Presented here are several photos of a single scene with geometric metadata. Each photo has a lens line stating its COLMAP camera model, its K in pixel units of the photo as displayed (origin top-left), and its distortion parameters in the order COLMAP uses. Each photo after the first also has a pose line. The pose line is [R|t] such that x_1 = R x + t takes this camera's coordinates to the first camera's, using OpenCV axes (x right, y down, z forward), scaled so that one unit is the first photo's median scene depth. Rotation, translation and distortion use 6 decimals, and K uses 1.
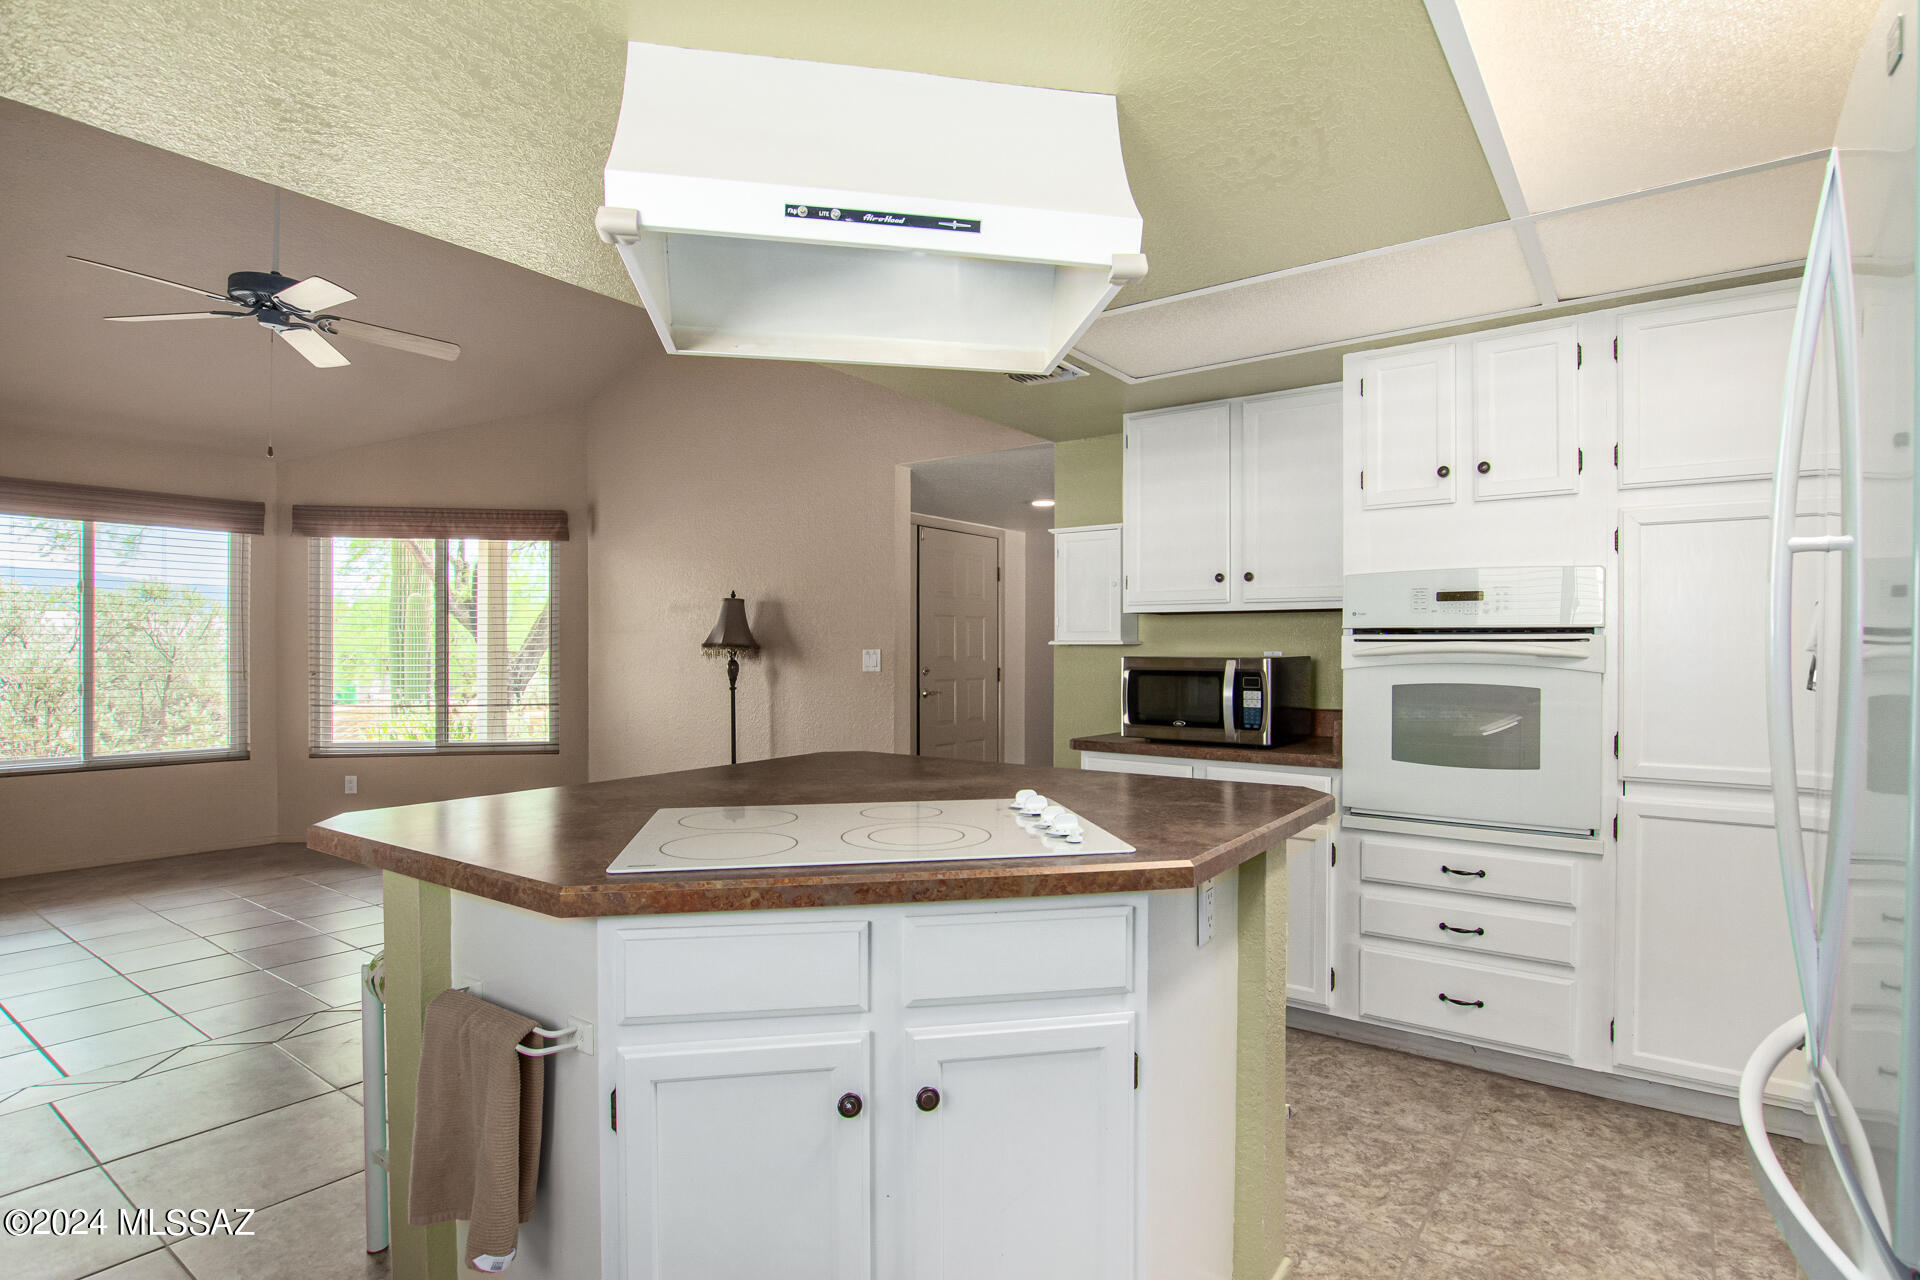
lens RADIAL K [[958.6, 0, 969.3], [0, 958.6, 642.5], [0, 0, 1]] dist [-0.022037, 0.000569]
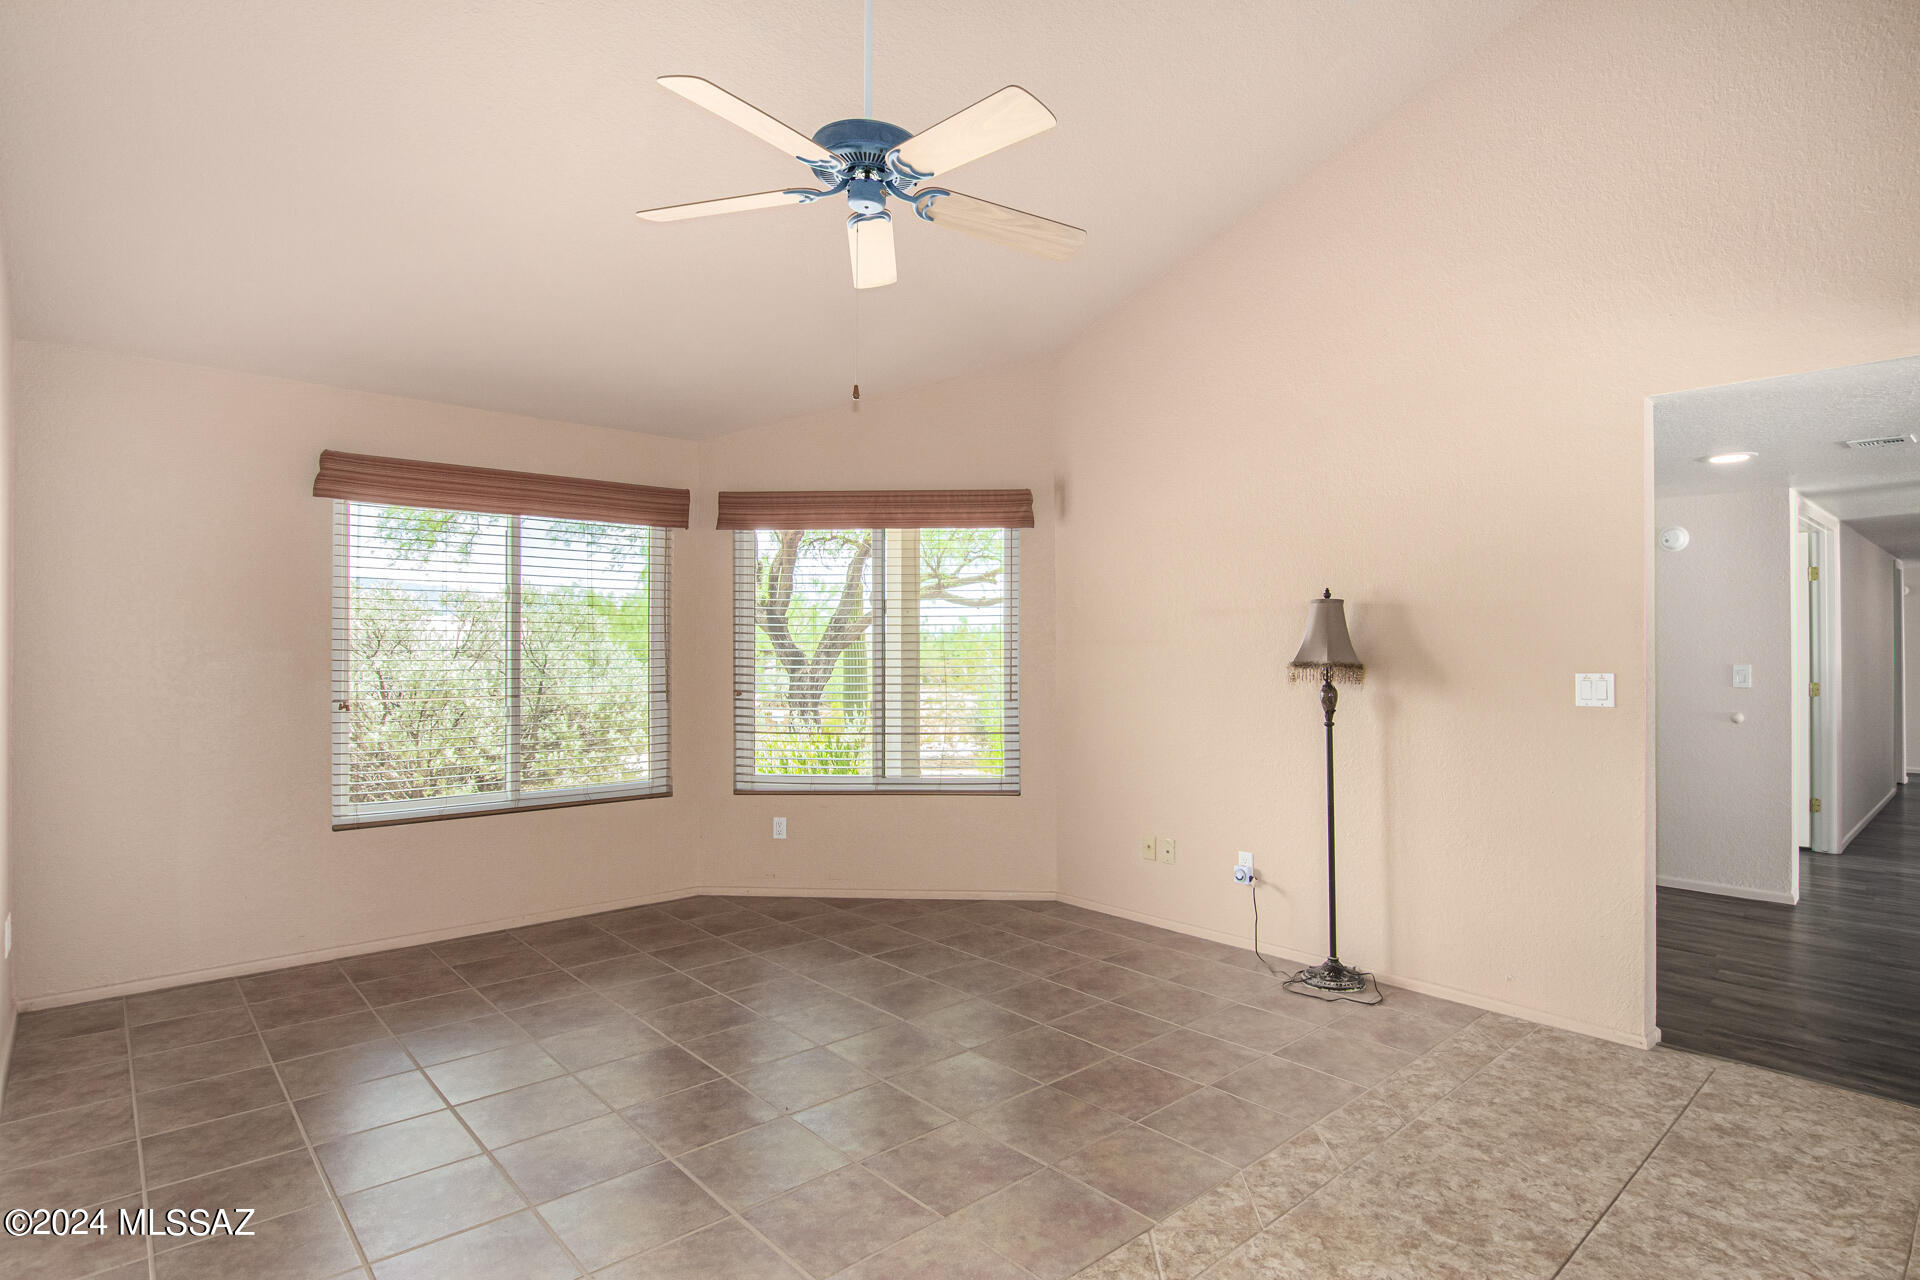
lens RADIAL K [[958.6, 0, 955.6], [0, 958.6, 645.1], [0, 0, 1]] dist [-0.022037, 0.000569]
pose [[0.979949, -0.001327, -0.199242, -0.376626], [0.003152, 0.999956, 0.008841, -0.018670], [0.199221, -0.009292, 0.979910, 0.237750]]
